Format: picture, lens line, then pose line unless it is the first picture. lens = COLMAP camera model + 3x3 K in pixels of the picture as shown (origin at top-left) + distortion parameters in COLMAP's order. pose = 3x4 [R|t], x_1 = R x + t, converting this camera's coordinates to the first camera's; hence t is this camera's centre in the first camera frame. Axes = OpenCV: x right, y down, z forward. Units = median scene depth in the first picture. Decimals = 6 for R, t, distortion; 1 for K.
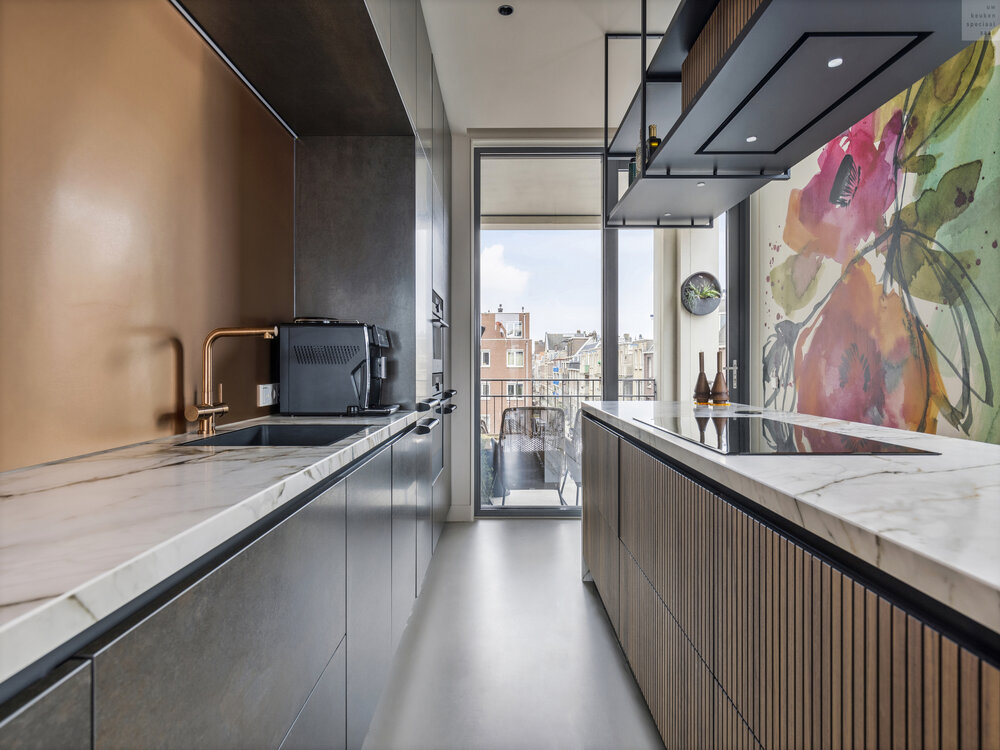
lens RADIAL K [[544.7, 0, 499.2], [0, 544.7, 370.2], [0, 0, 1]] dist [-0.000787, -0.001230]
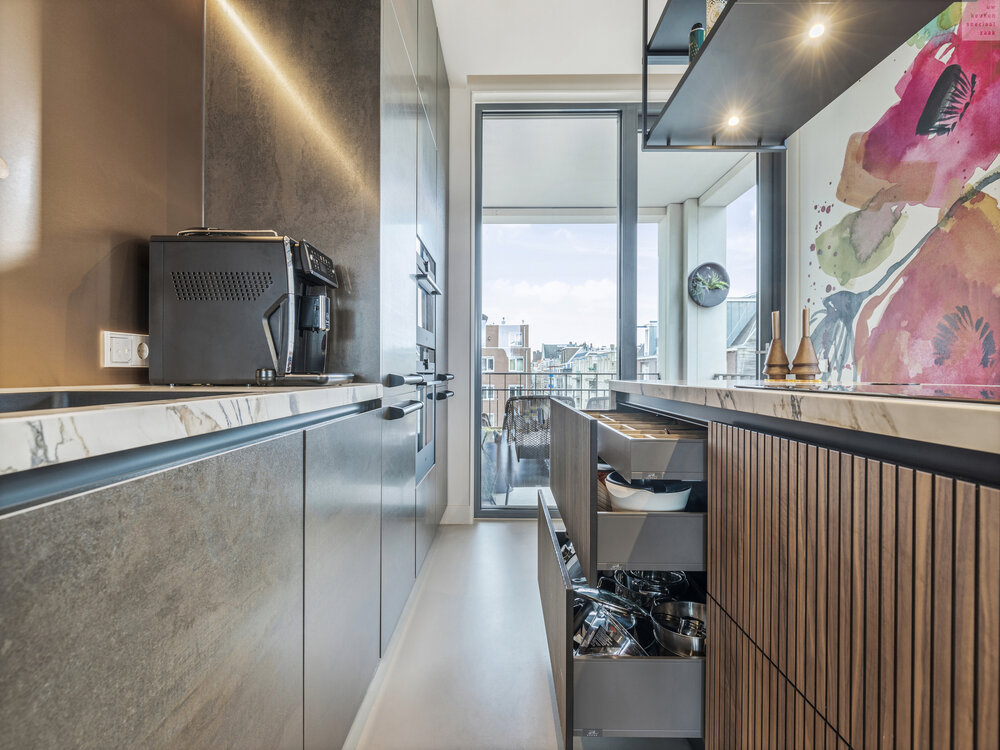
lens RADIAL K [[464.0, 0, 500.0], [0, 464.0, 375.0], [0, 0, 1]] dist [-0.000905, 0.000347]
pose [[0.999982, 0.003355, -0.005016, -0.000410], [-0.003369, 0.999991, -0.002727, 0.047431], [0.005006, 0.002744, 0.999984, 0.309275]]
